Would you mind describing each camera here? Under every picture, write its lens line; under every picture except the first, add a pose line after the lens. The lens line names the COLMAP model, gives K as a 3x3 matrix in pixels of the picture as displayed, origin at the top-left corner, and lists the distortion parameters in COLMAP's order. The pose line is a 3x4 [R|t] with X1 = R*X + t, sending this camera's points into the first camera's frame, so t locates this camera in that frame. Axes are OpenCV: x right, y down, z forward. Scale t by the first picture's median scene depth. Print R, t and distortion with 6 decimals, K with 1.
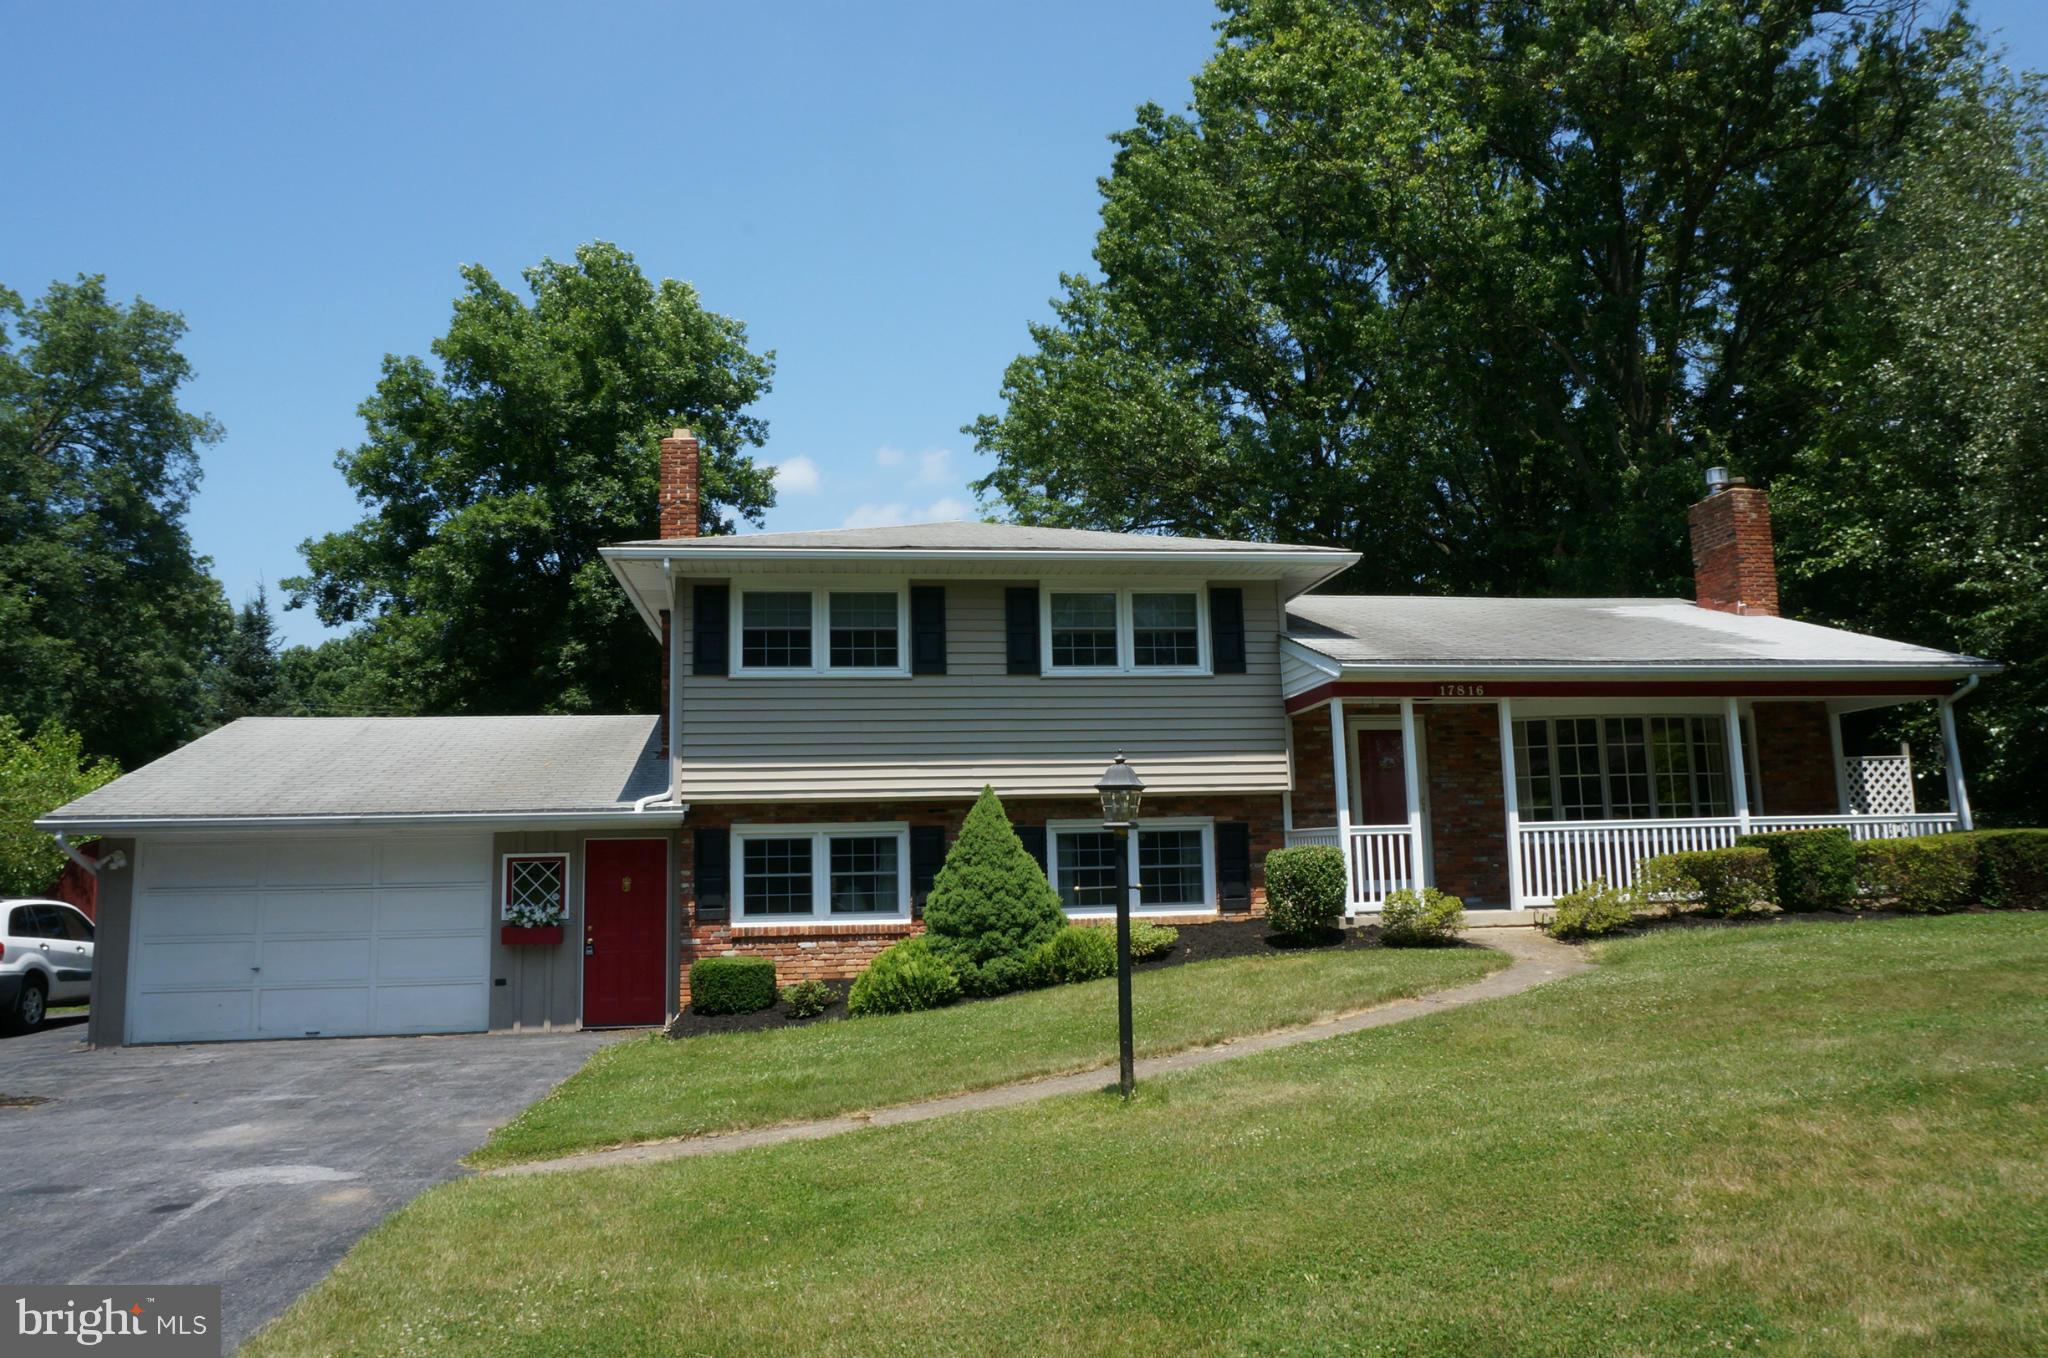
lens RADIAL K [[1356.3, 0, 1030.6], [0, 1356.3, 685.6], [0, 0, 1]] dist [-0.043275, 0.023945]
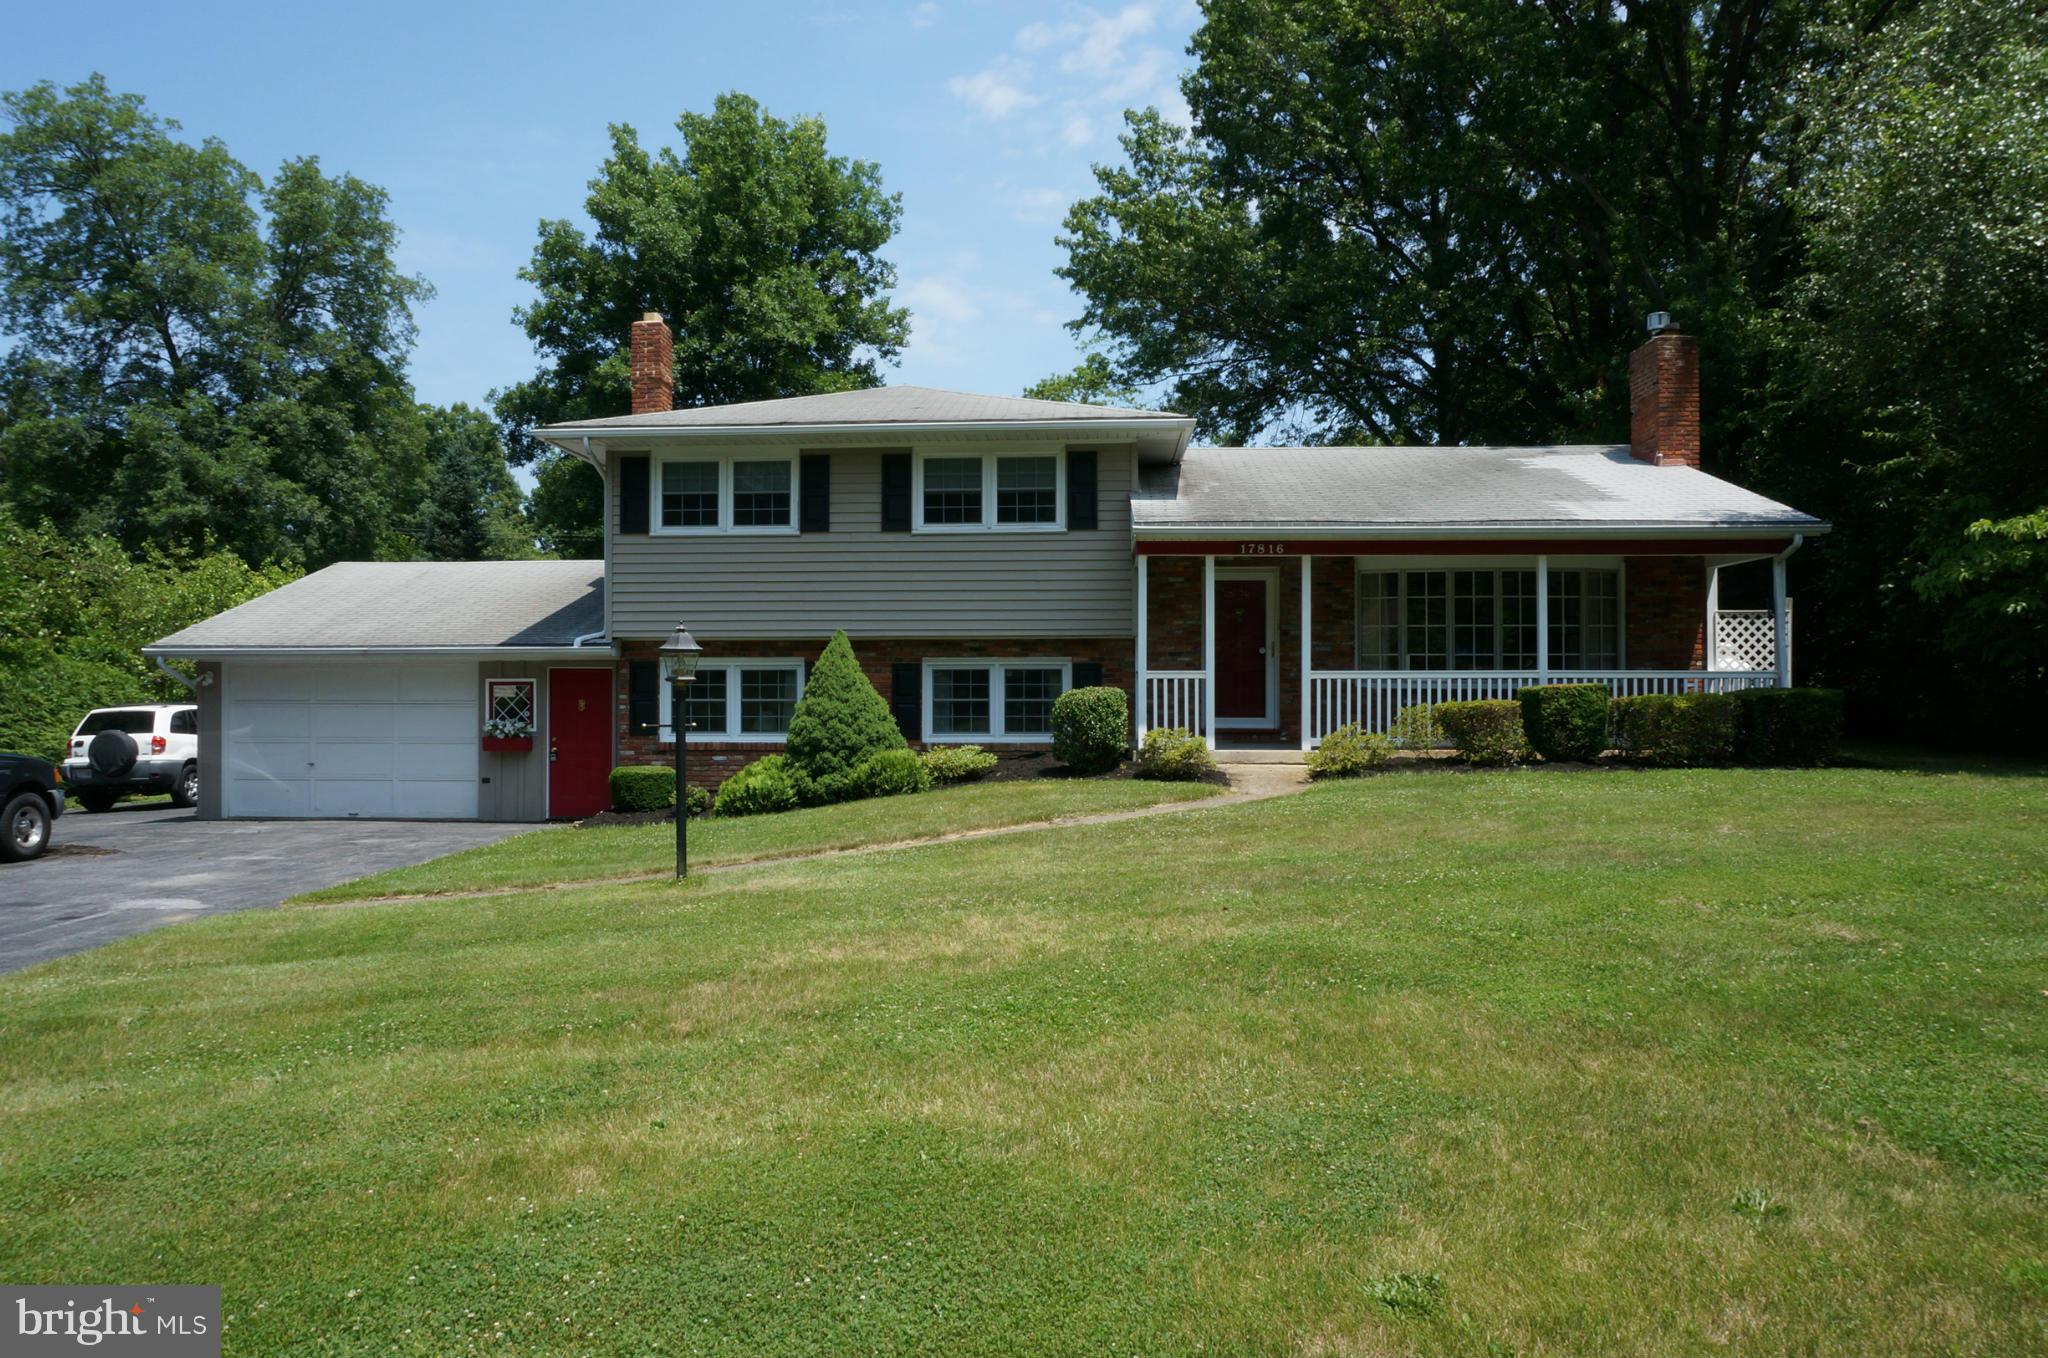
lens RADIAL K [[1356.3, 0, 1040.2], [0, 1356.3, 693.4], [0, 0, 1]] dist [-0.043275, 0.023945]
pose [[0.980577, 0.023887, -0.194672, 0.341240], [0.003841, 0.990026, 0.140829, -0.033615], [0.196094, -0.138842, 0.970706, -0.105072]]
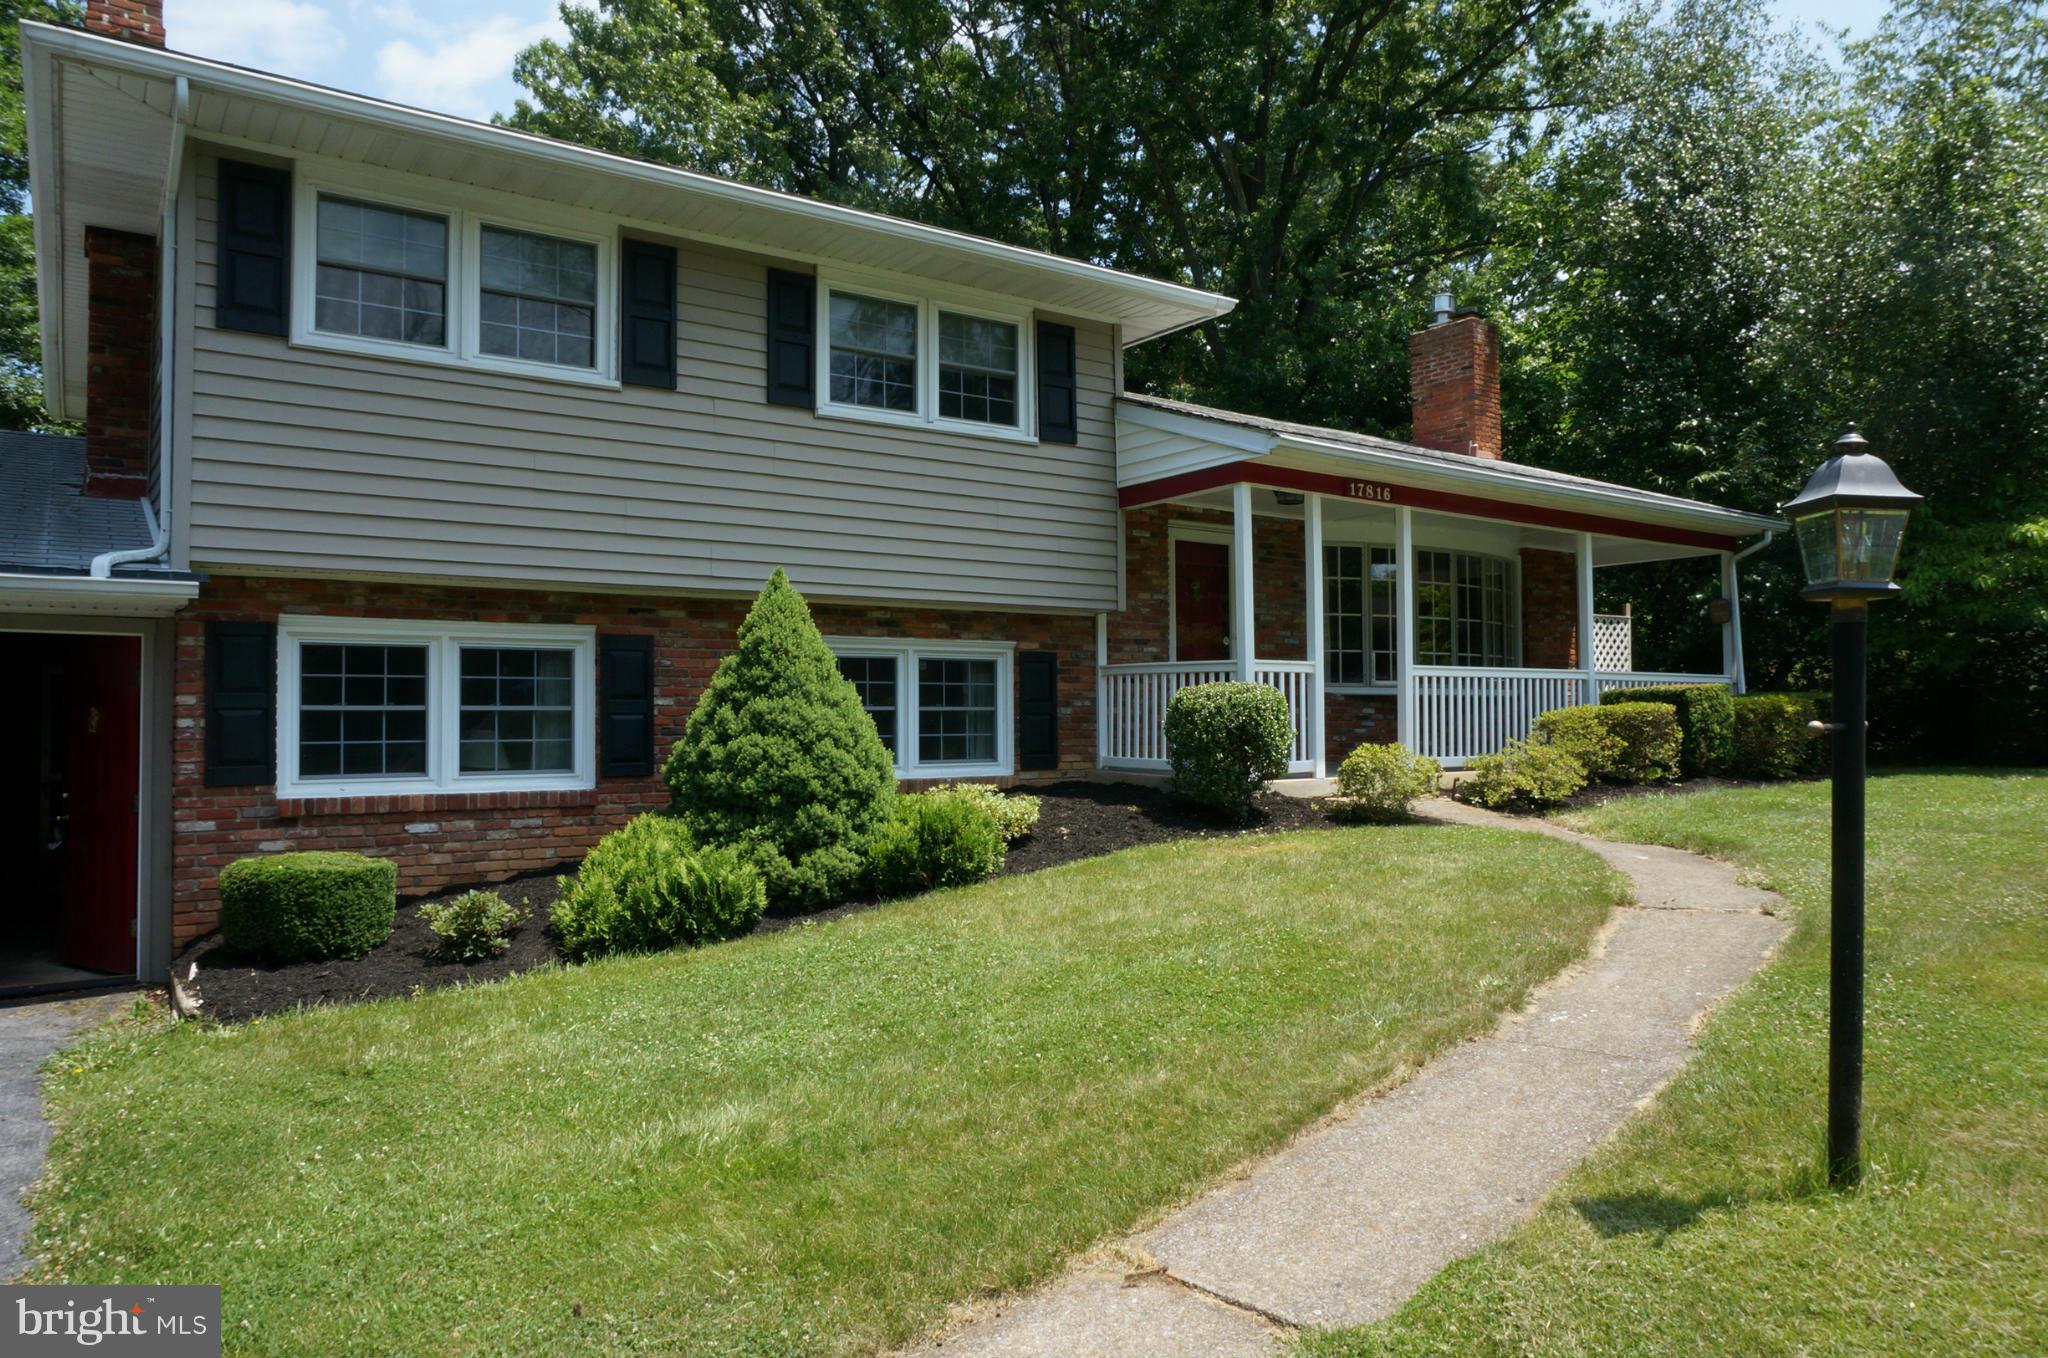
lens RADIAL K [[1356.3, 0, 1016.0], [0, 1356.3, 682.3], [0, 0, 1]] dist [-0.043275, 0.023945]
pose [[0.893745, 0.032411, 0.447404, -0.193342], [-0.077598, 0.993520, 0.083039, 0.060113], [-0.441813, -0.108934, 0.890469, 0.369369]]
